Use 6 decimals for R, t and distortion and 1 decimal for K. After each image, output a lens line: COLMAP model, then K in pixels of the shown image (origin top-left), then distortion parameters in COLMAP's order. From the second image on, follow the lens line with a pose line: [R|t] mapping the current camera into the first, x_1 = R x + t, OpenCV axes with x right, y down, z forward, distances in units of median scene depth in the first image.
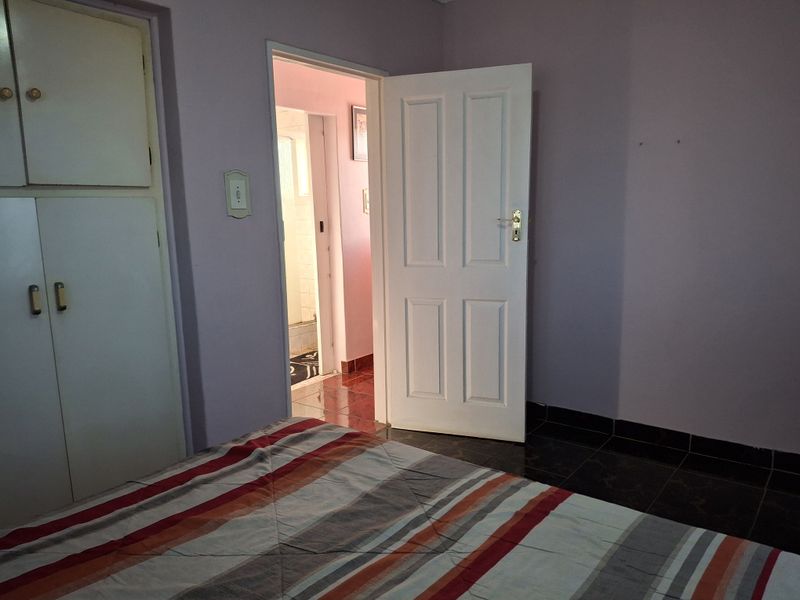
lens RADIAL K [[595.6, 0, 403.2], [0, 595.6, 307.1], [0, 0, 1]] dist [0.071925, -0.151774]
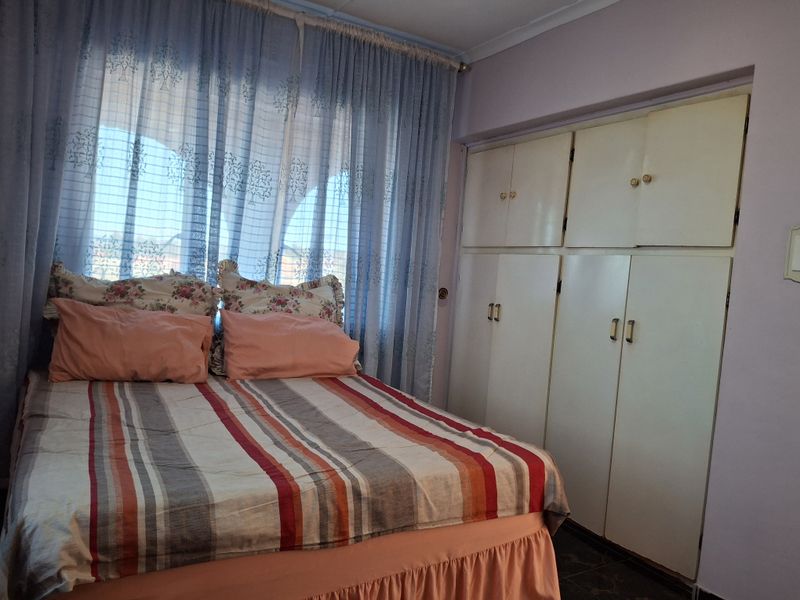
lens RADIAL K [[599.8, 0, 422.3], [0, 599.8, 311.5], [0, 0, 1]] dist [0.069902, -0.156010]
pose [[-0.356856, 0.046247, -0.933014, 0.736769], [-0.222956, 0.965693, 0.133142, -0.121716], [0.907163, 0.255533, -0.334302, 0.943962]]
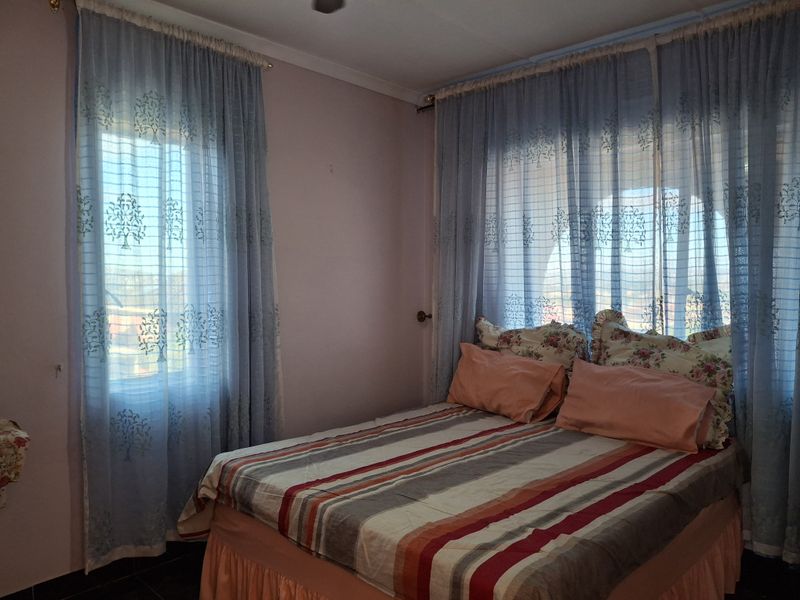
lens RADIAL K [[599.8, 0, 422.3], [0, 599.8, 311.5], [0, 0, 1]] dist [0.069902, -0.156010]
pose [[-0.993522, 0.009487, 0.113241, -0.135314], [0.034359, 0.974947, 0.219765, -0.268900], [-0.108319, 0.222233, -0.968958, 1.440393]]
